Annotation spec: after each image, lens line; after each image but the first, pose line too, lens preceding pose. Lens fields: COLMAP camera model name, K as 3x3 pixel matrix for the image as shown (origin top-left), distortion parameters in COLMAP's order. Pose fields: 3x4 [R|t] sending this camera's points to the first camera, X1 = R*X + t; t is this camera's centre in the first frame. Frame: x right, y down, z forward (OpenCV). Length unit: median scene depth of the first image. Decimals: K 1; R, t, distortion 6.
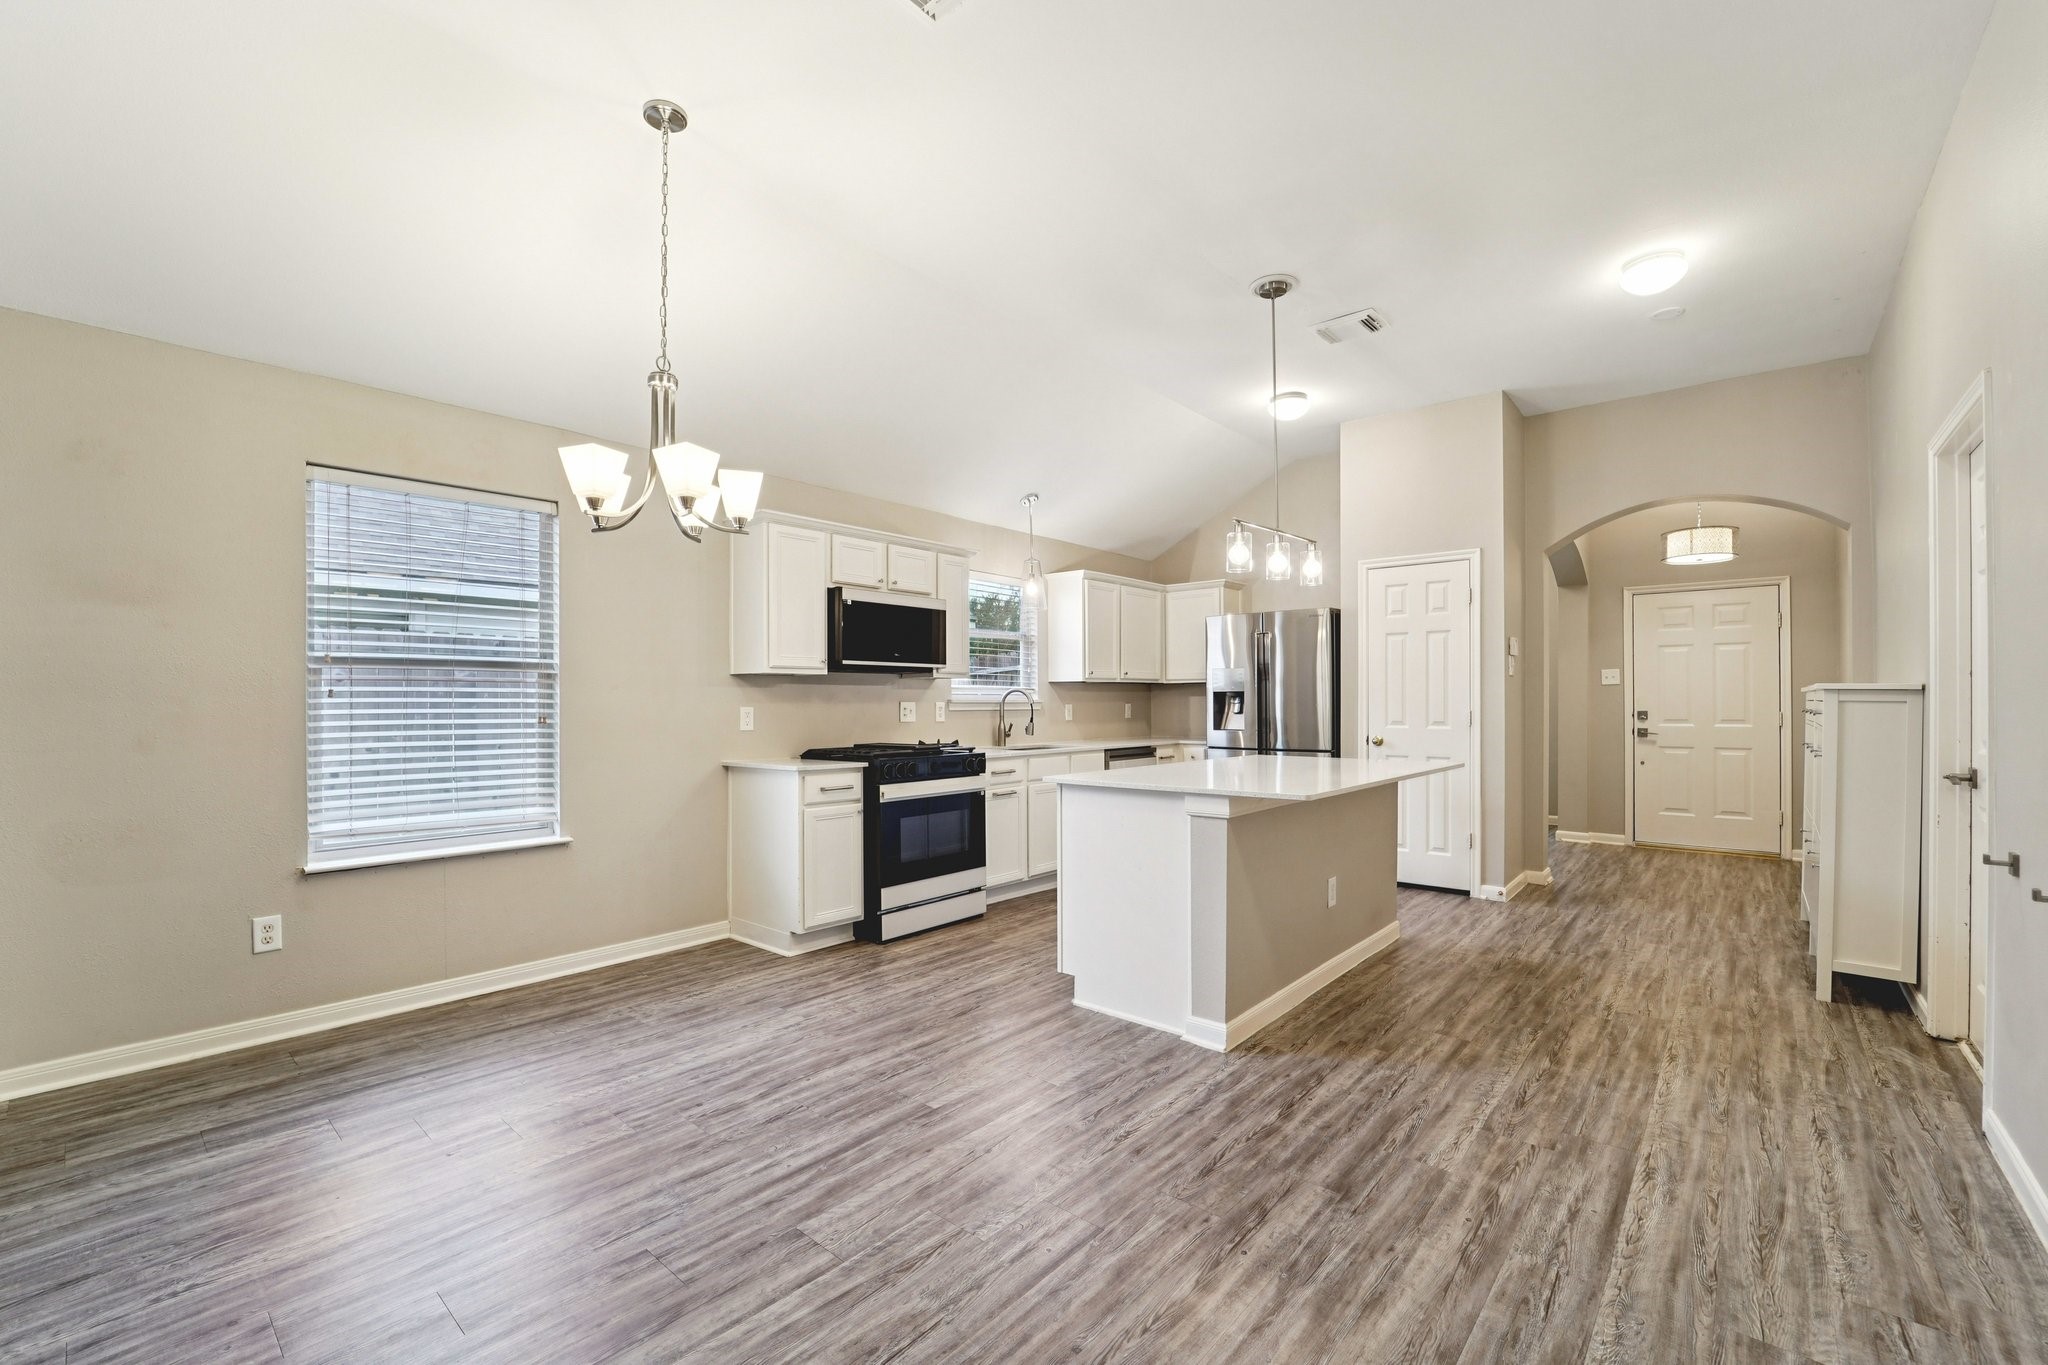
lens RADIAL K [[845.5, 0, 1033.4], [0, 845.5, 698.3], [0, 0, 1]] dist [-0.021850, 0.000867]
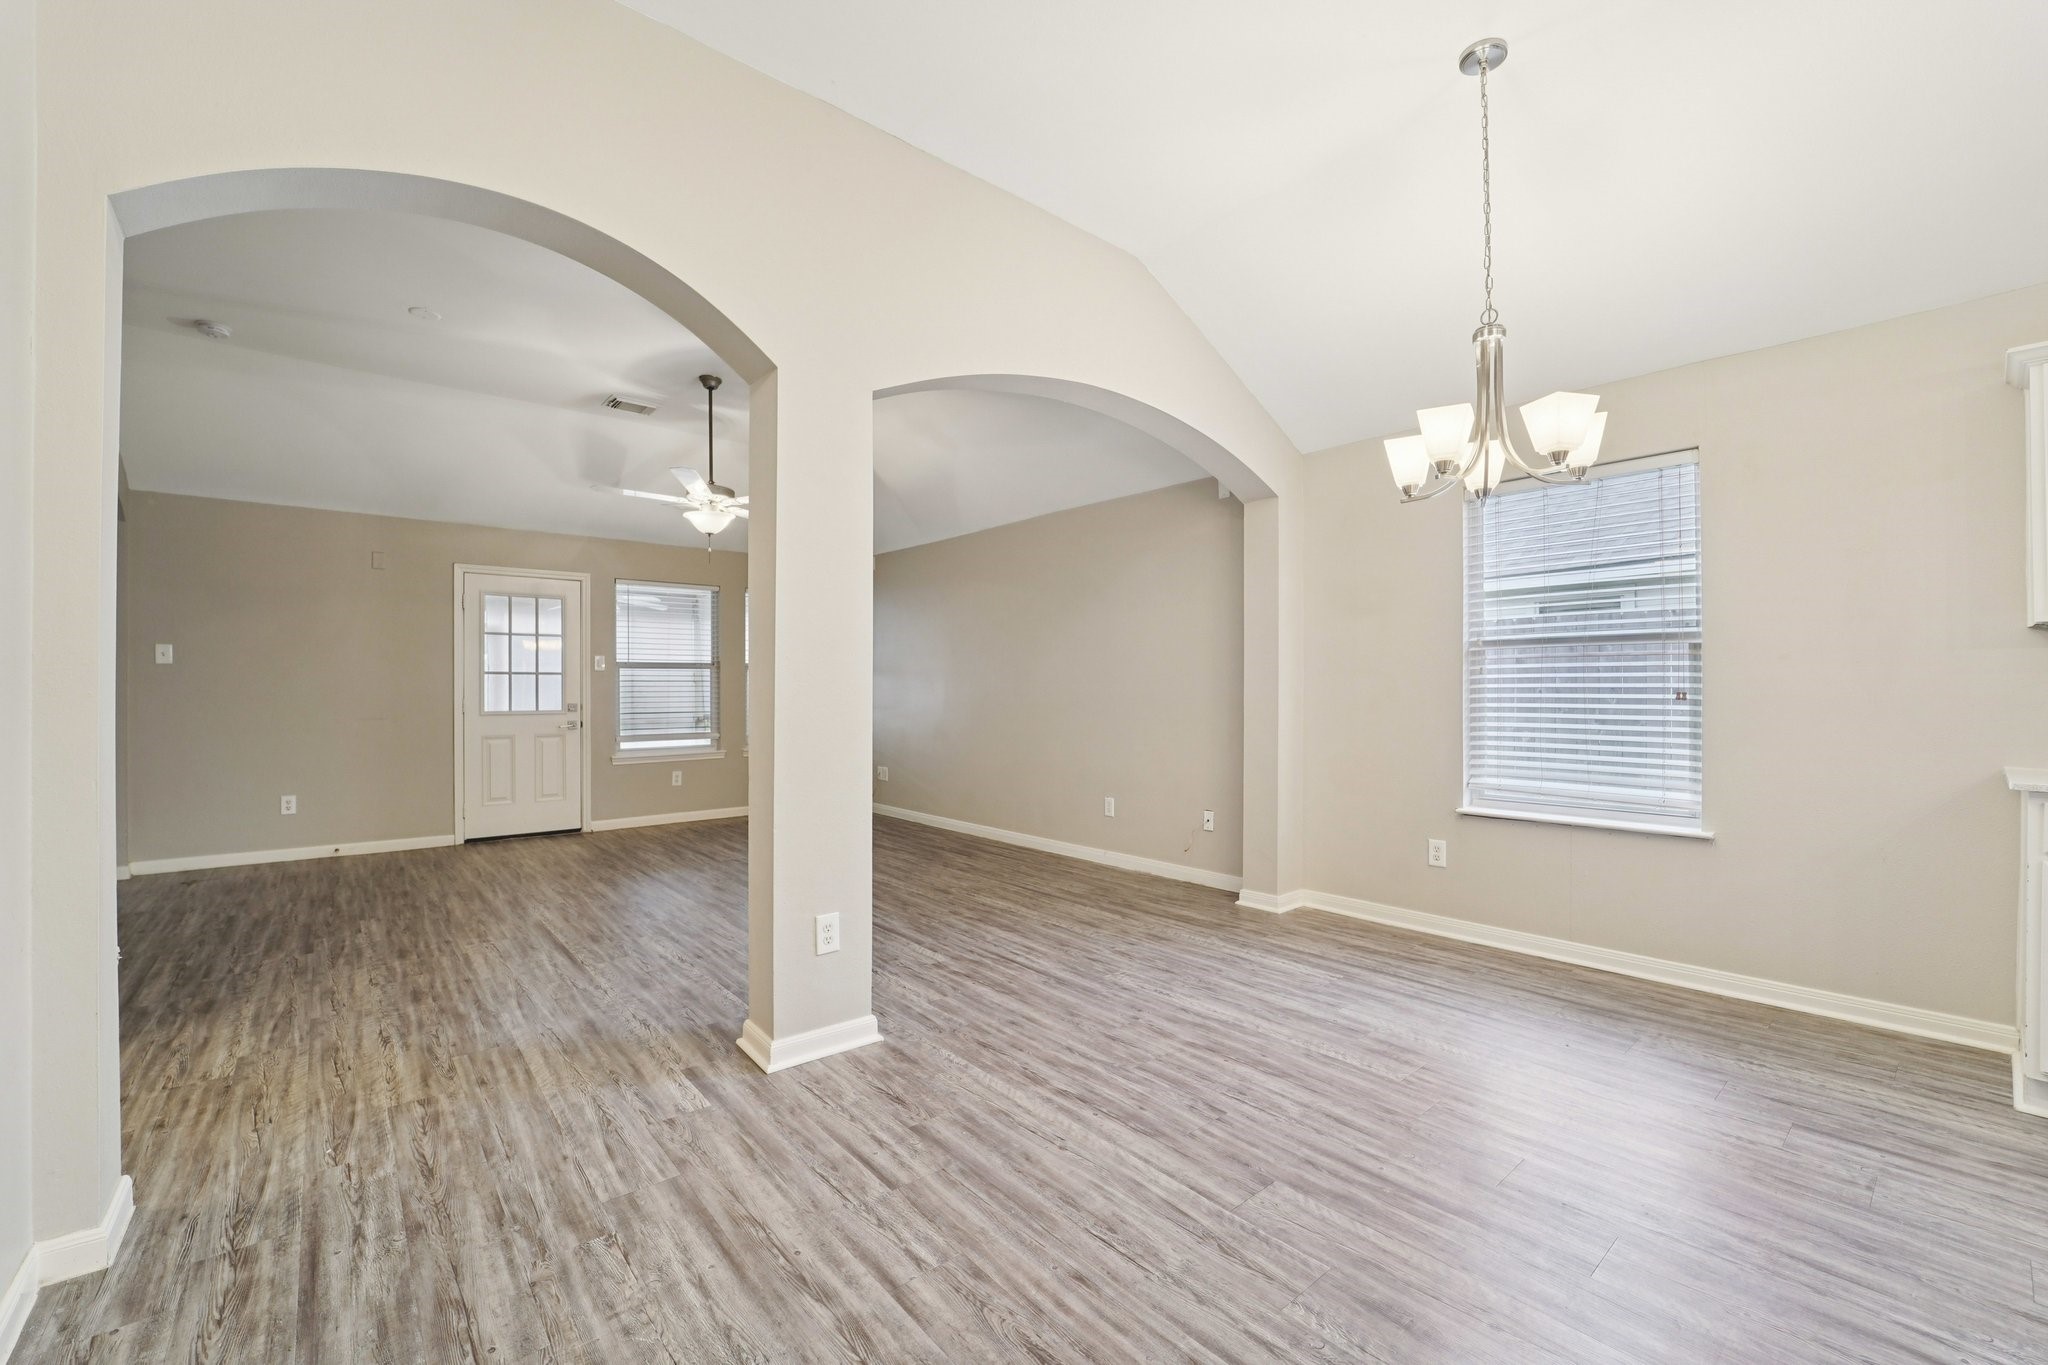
lens RADIAL K [[845.5, 0, 1009.7], [0, 845.5, 681.0], [0, 0, 1]] dist [-0.021850, 0.000867]
pose [[-0.170829, -0.005968, -0.985283, 0.406366], [0.007581, 0.999944, -0.007371, 0.011287], [0.985272, -0.008729, -0.170774, 0.440122]]
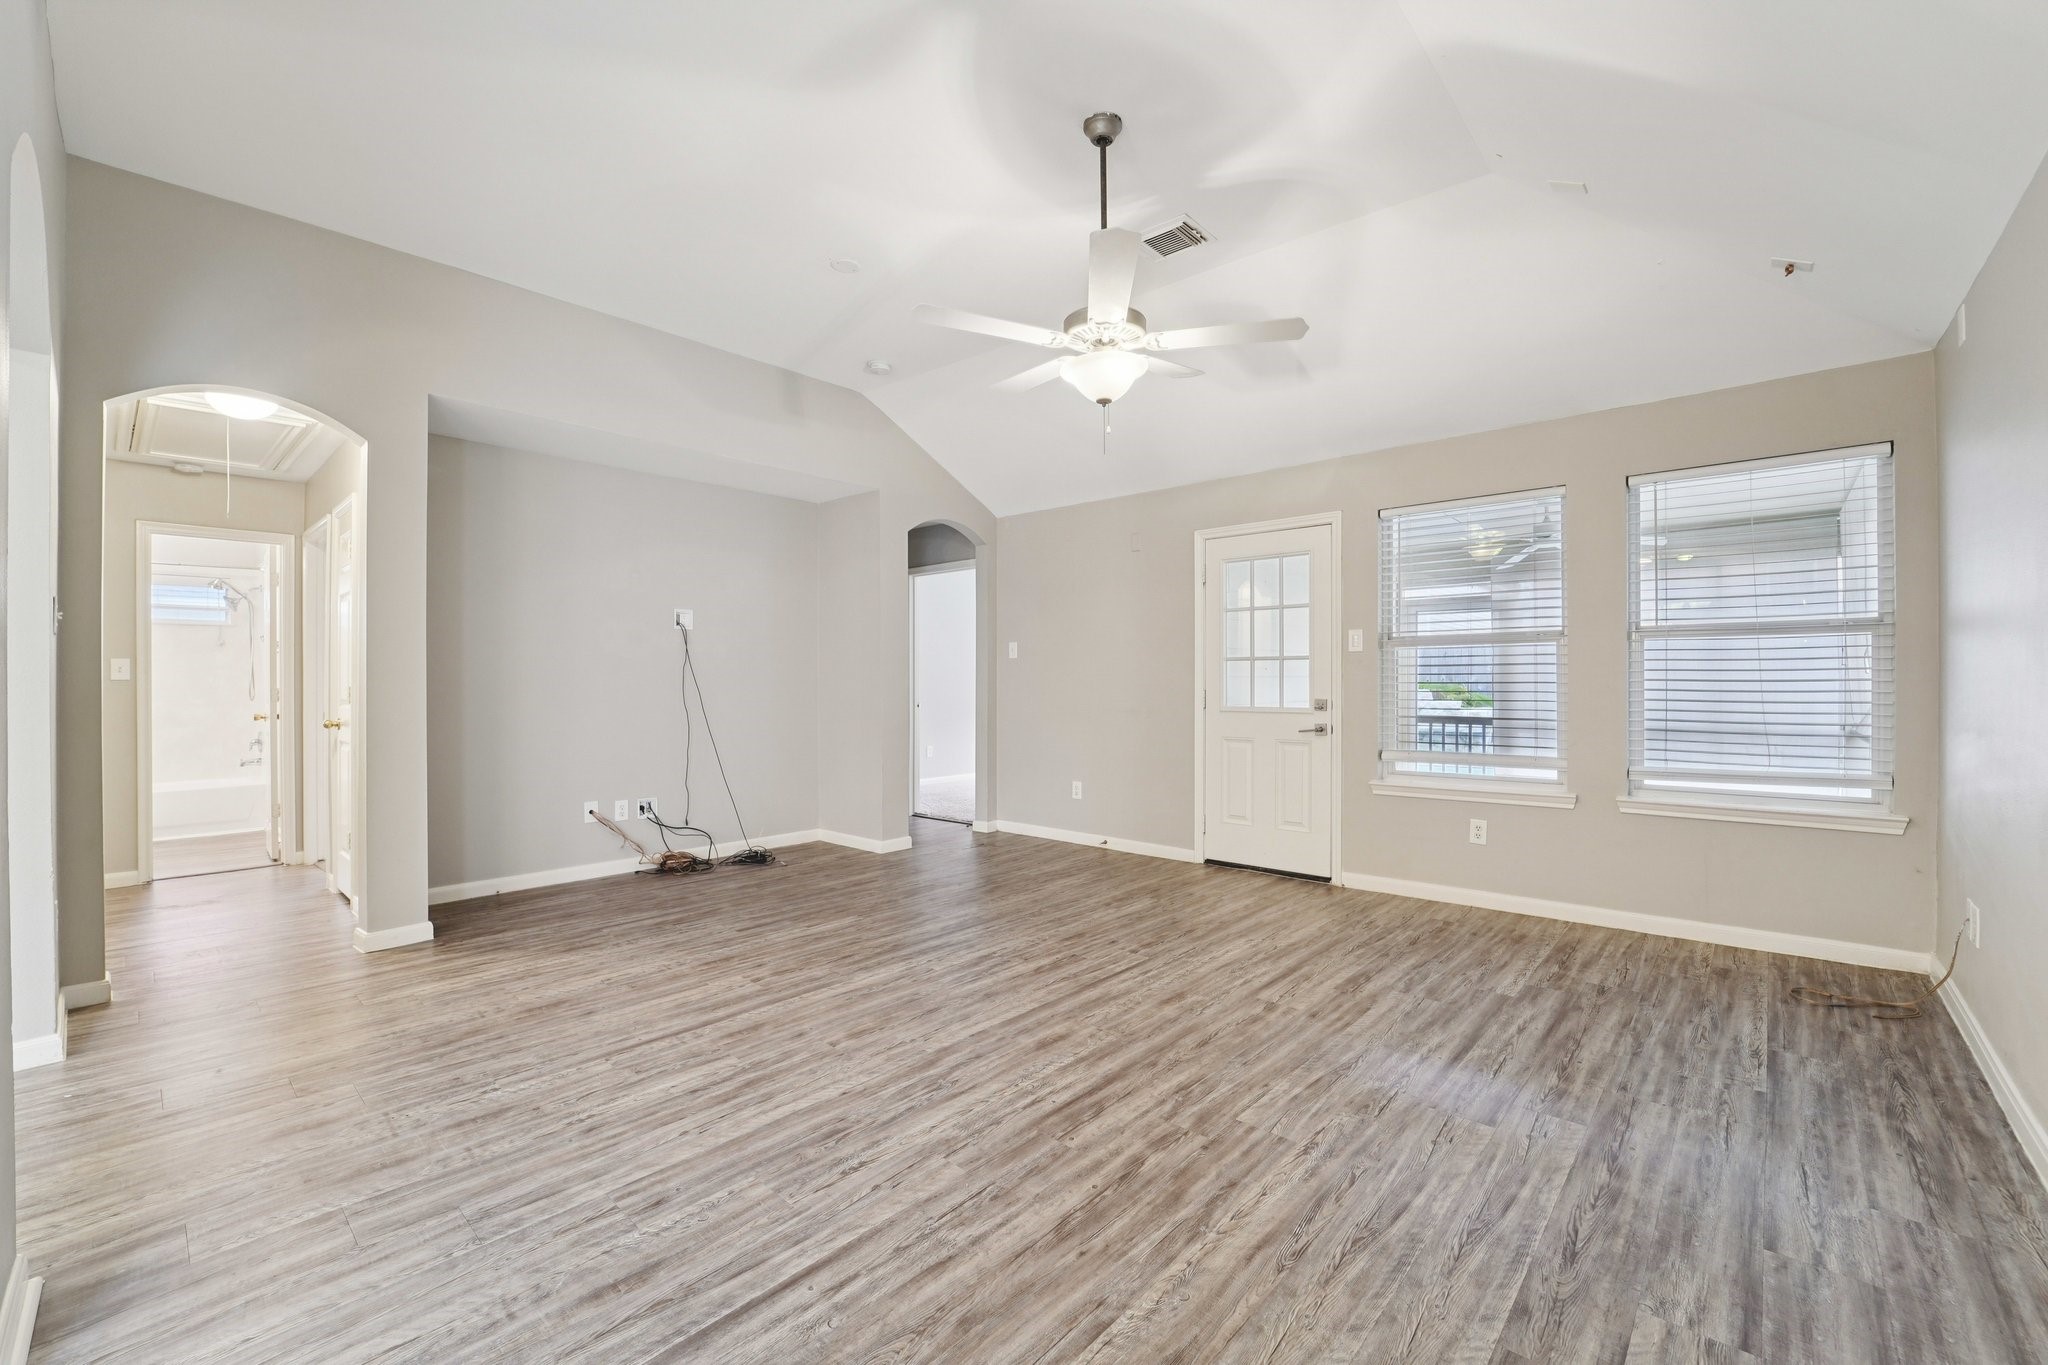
lens RADIAL K [[845.5, 0, 1028.0], [0, 845.5, 646.1], [0, 0, 1]] dist [-0.021850, 0.000867]
pose [[-0.999390, 0.006983, 0.034222, -0.796581], [0.005359, 0.998866, -0.047318, 0.017534], [-0.034514, -0.047105, -0.998293, 0.495881]]
